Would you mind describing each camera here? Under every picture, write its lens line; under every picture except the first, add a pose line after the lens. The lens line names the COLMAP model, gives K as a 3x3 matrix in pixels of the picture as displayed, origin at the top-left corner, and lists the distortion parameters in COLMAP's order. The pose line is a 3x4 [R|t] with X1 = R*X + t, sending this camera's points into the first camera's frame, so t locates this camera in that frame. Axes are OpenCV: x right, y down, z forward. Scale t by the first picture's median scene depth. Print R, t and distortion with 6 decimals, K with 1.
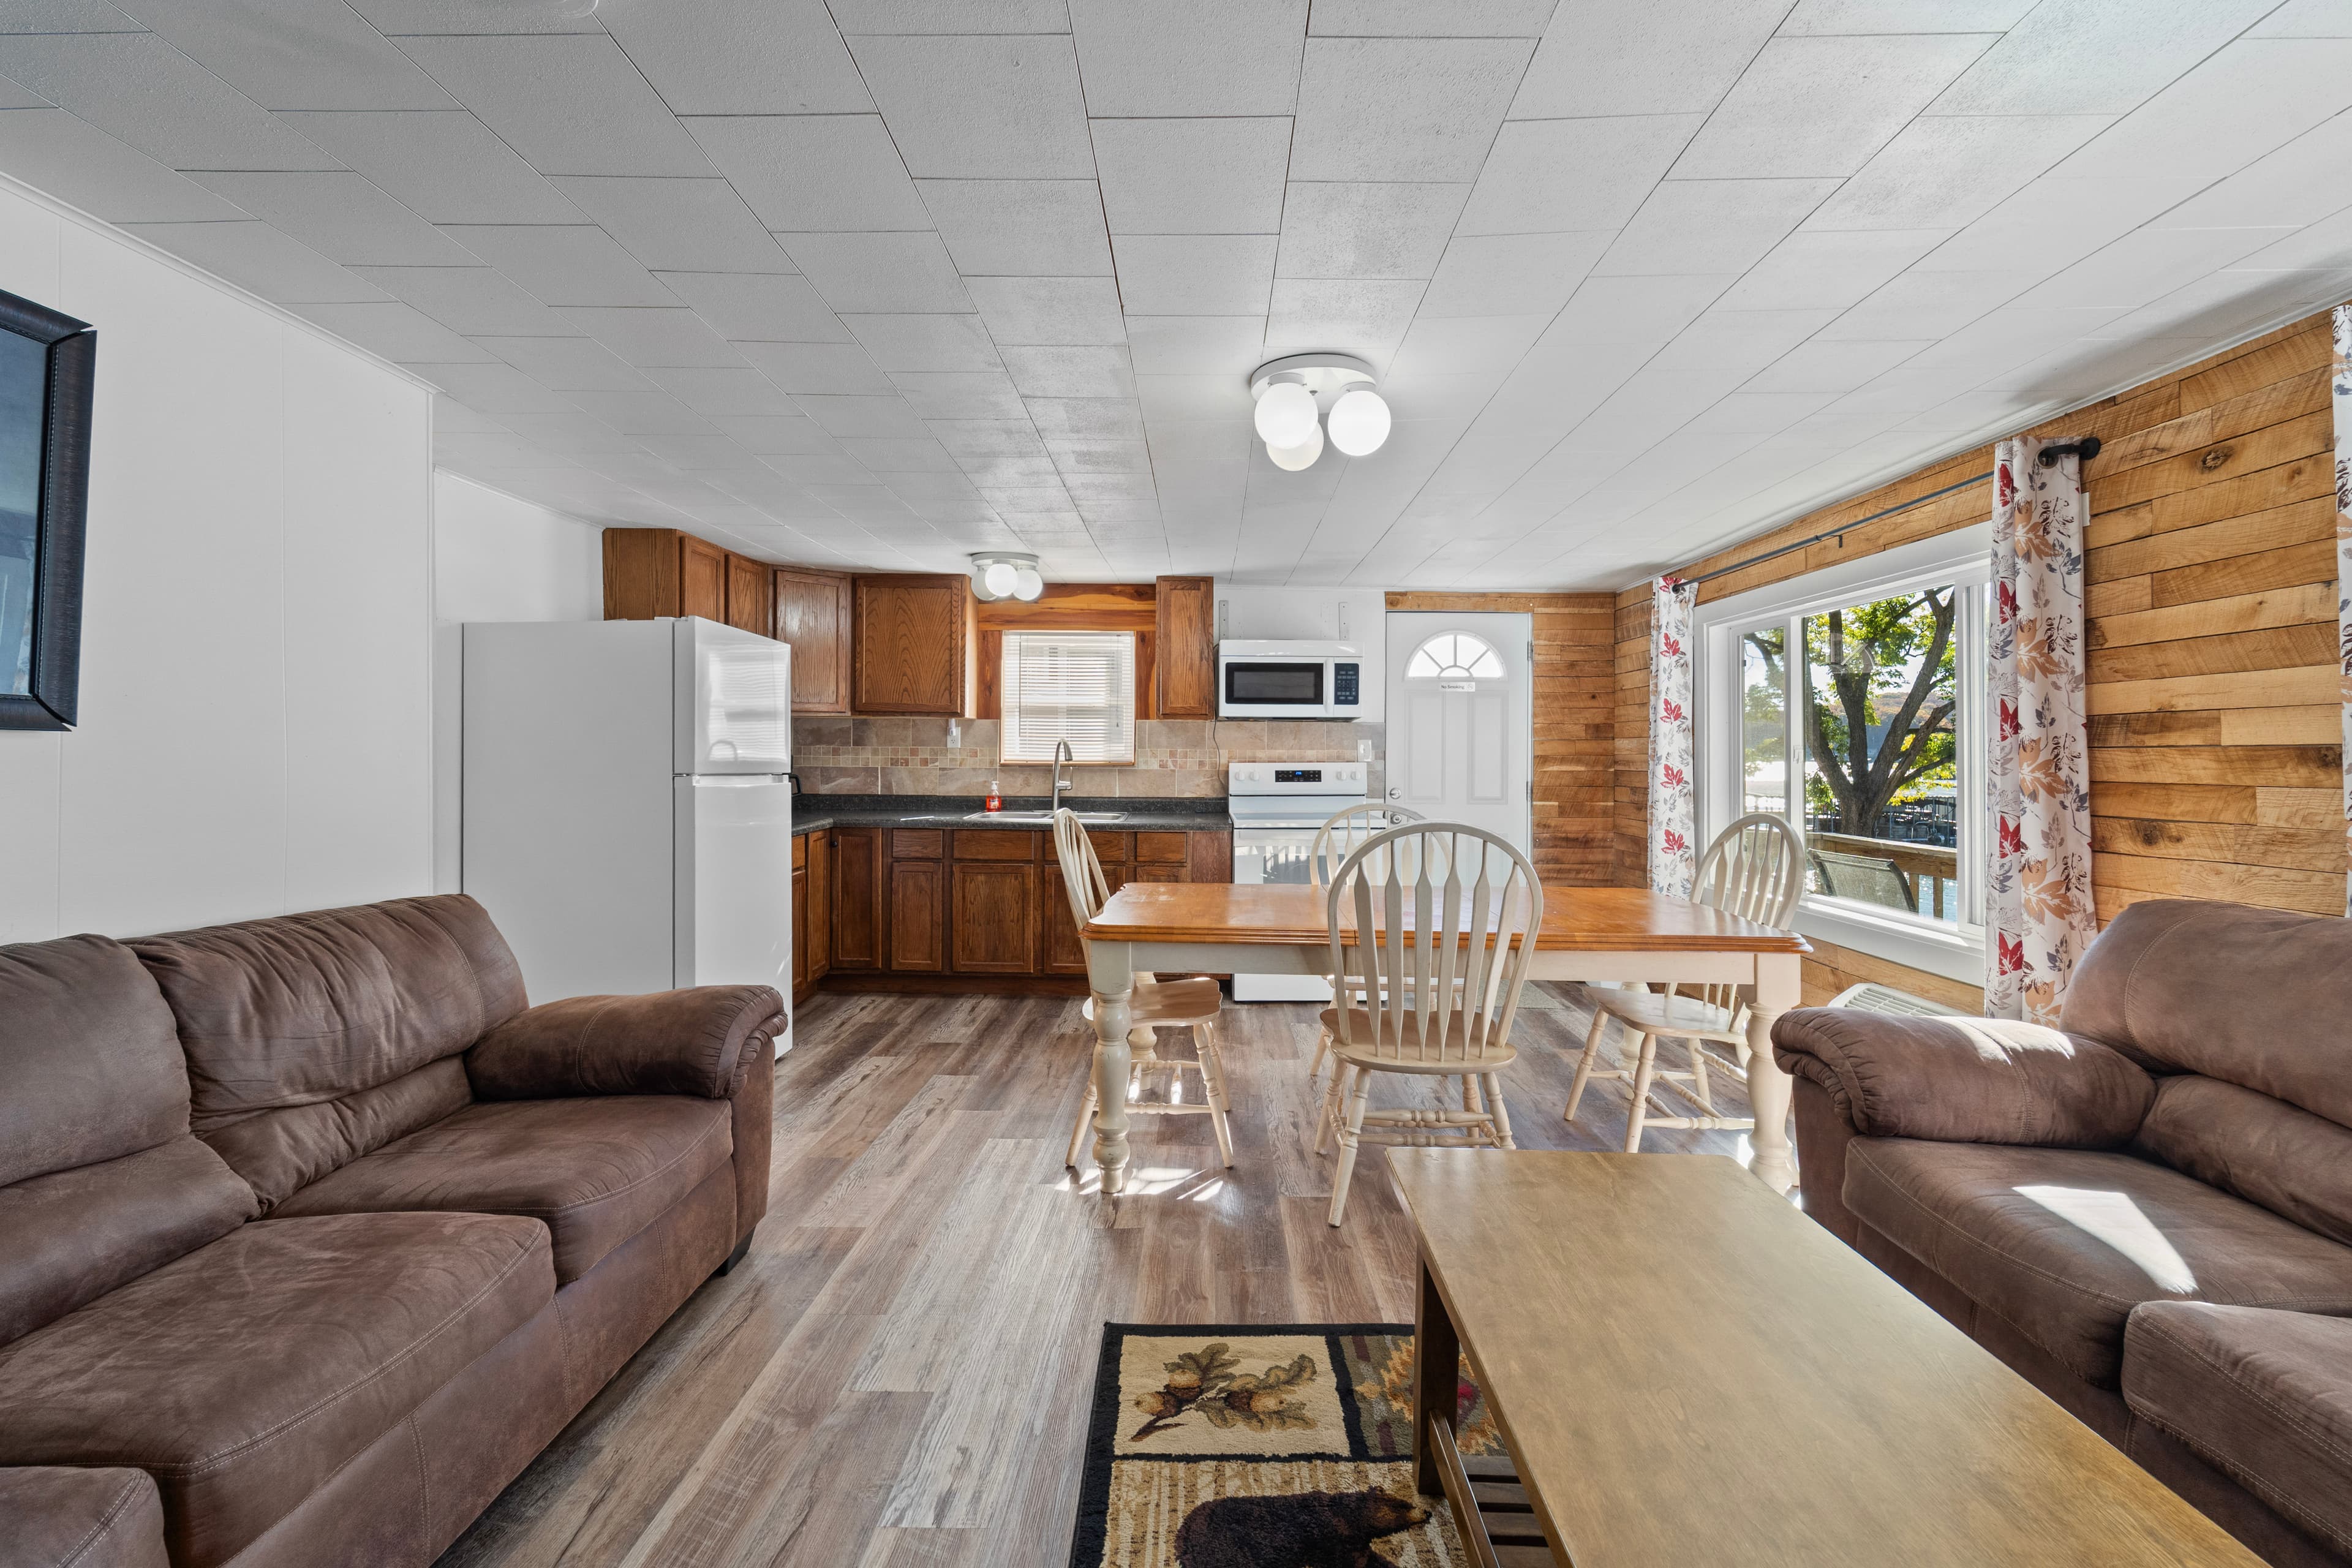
lens RADIAL K [[950.5, 0, 1184.4], [0, 950.5, 752.6], [0, 0, 1]] dist [0.001411, -0.001646]
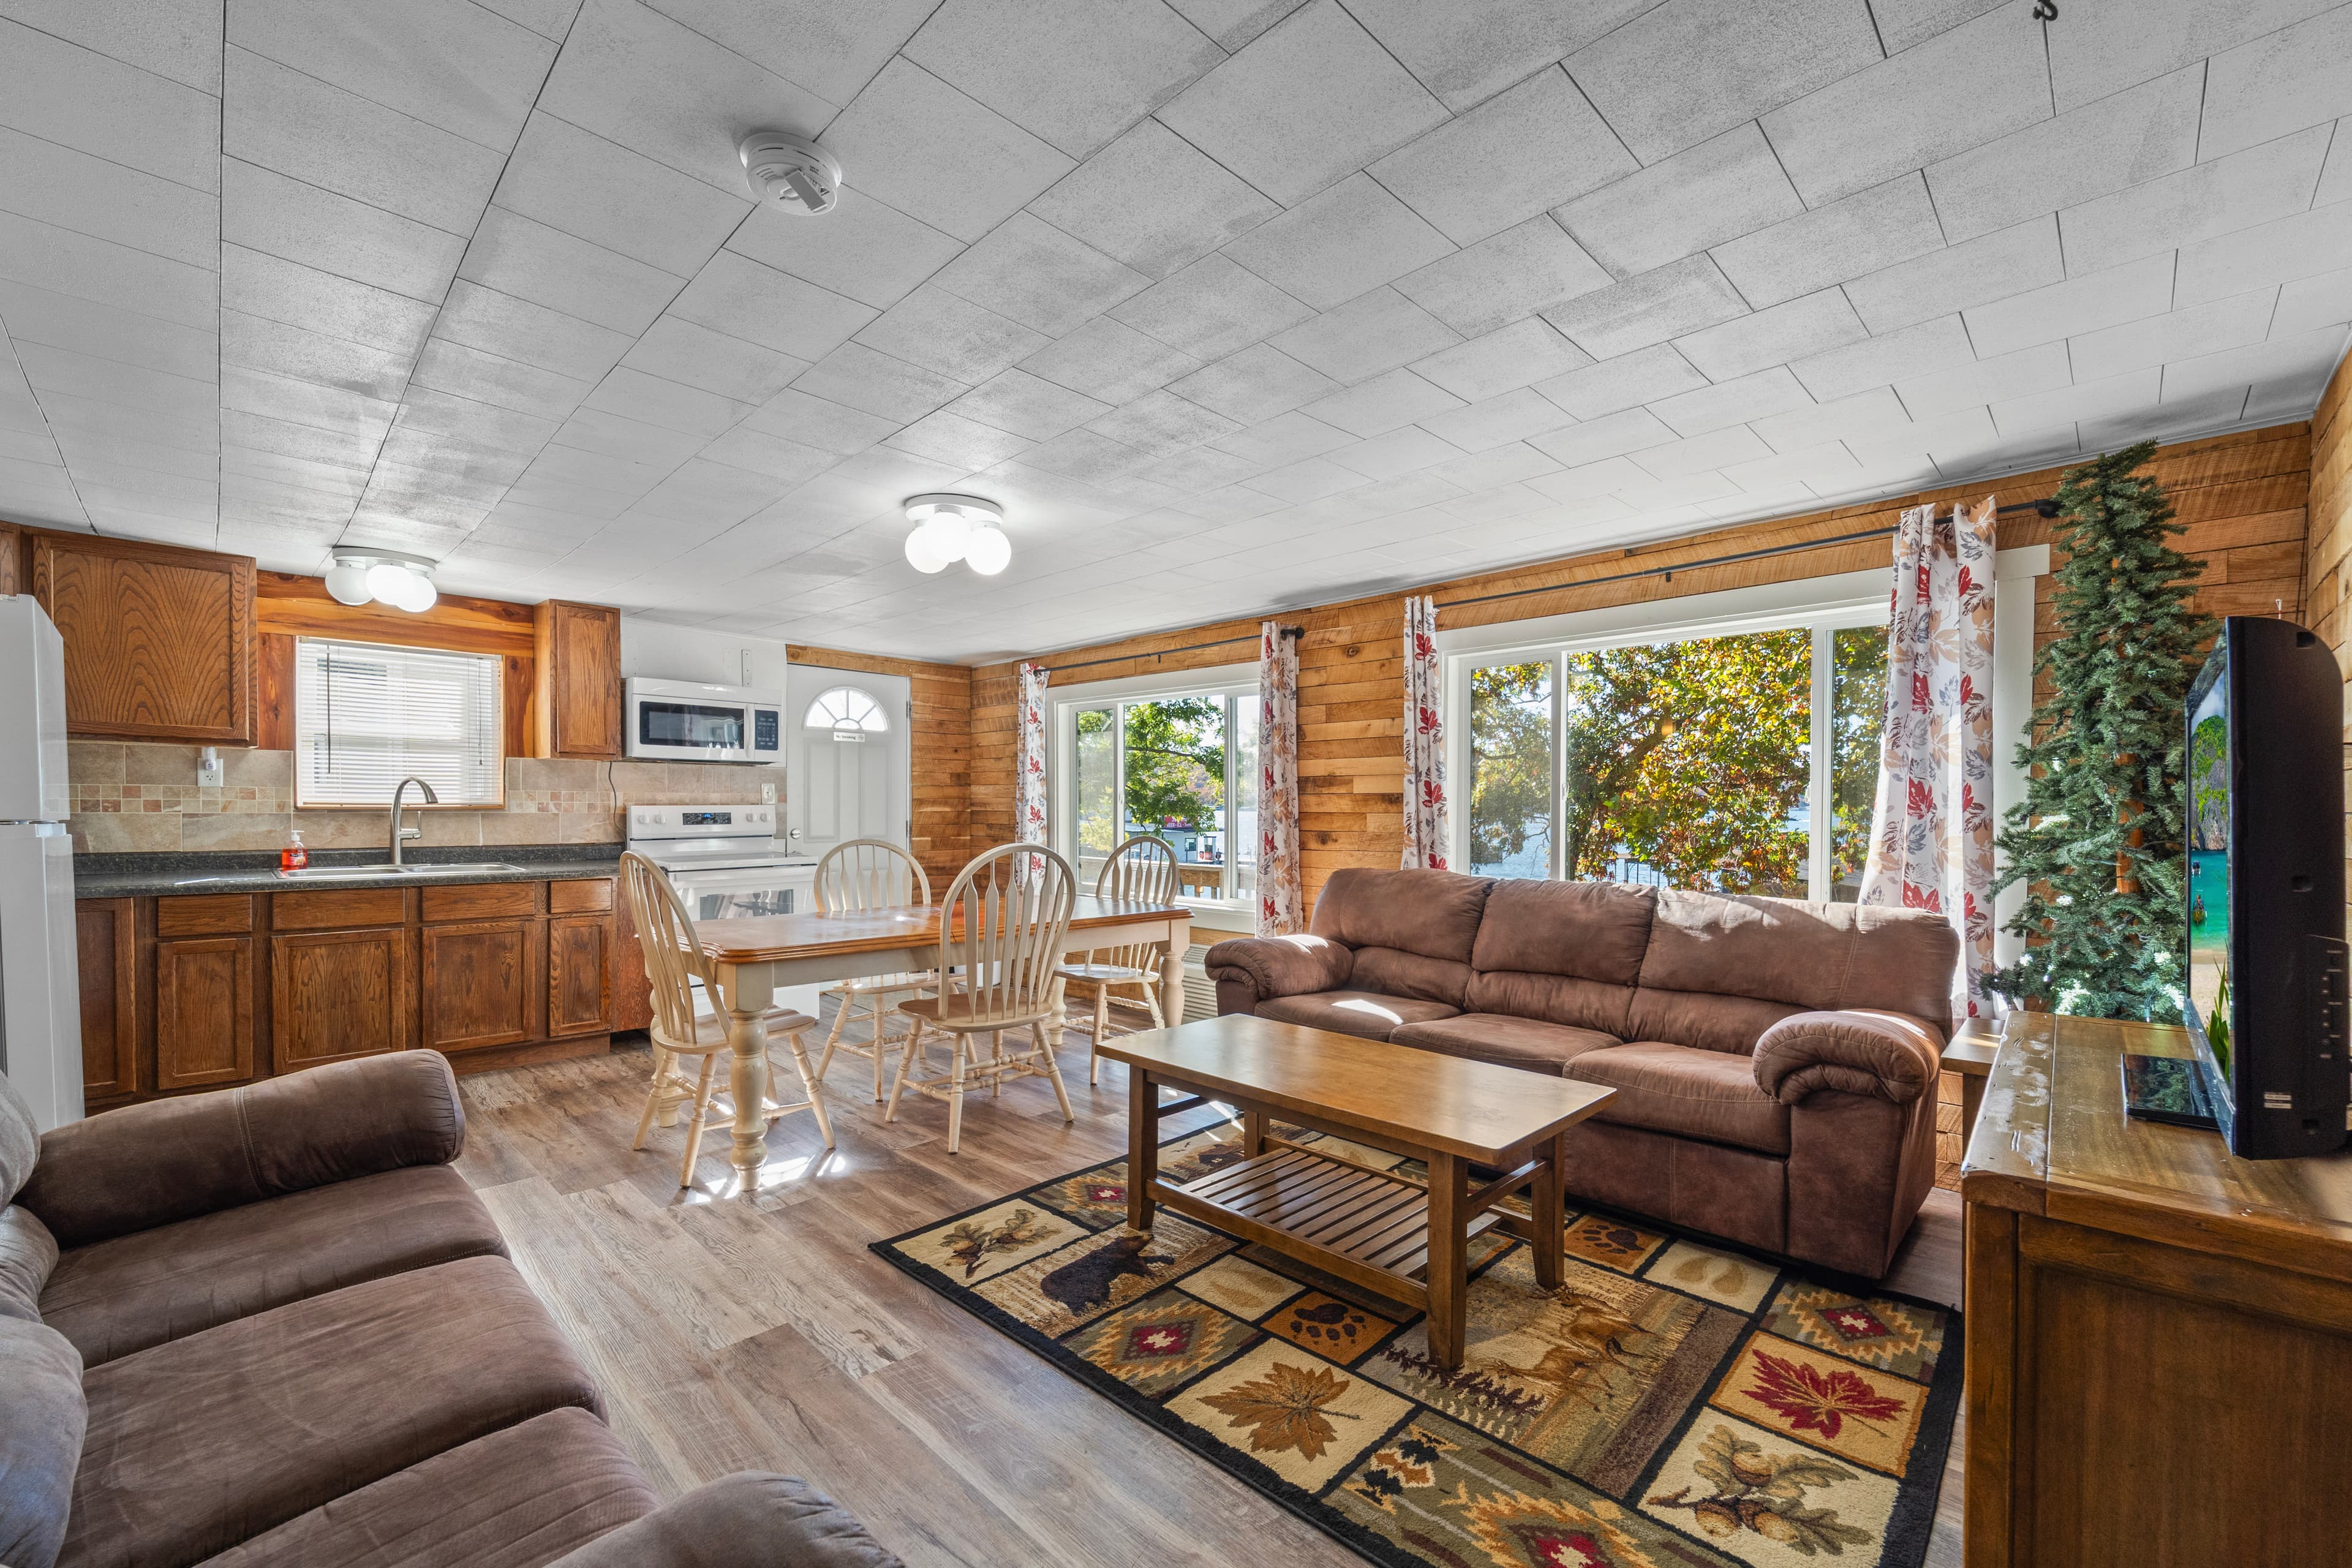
lens RADIAL K [[950.5, 0, 1188.6], [0, 950.5, 824.9], [0, 0, 1]] dist [0.001411, -0.001646]
pose [[0.688941, -0.017275, 0.724612, -0.355119], [-0.003135, 0.999636, 0.026812, 0.003743], [-0.724811, -0.020743, 0.688636, -0.084639]]
